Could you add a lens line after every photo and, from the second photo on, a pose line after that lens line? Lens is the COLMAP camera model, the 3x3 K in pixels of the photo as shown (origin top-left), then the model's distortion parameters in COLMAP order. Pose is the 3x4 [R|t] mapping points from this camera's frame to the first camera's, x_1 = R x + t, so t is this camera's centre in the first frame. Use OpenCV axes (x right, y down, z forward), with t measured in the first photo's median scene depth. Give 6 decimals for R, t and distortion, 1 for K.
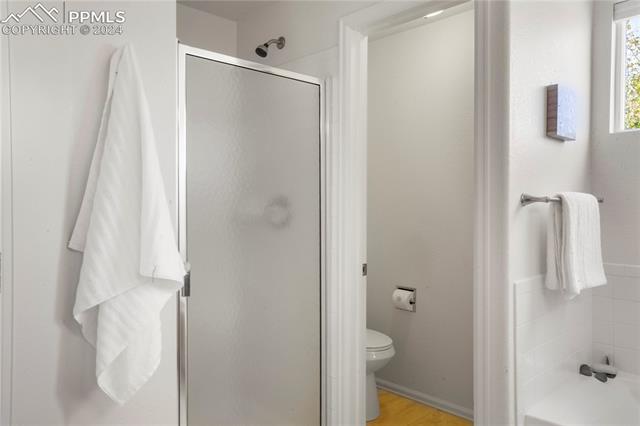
lens RADIAL K [[478.1, 0, 320.1], [0, 478.1, 209.7], [0, 0, 1]] dist [0.044818, 0.001982]
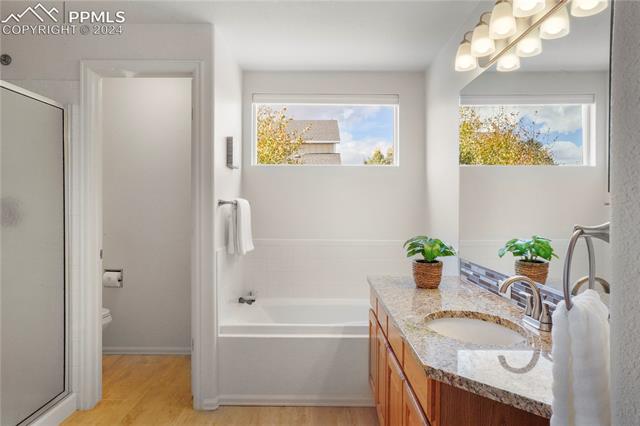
lens RADIAL K [[405.8, 0, 319.6], [0, 405.8, 211.7], [0, 0, 1]] dist [-0.000944, -0.000062]
pose [[0.703783, -0.006853, 0.710382, -0.285209], [0.002783, 0.999972, 0.006889, 0.001805], [-0.710410, -0.002871, 0.703782, -0.219022]]
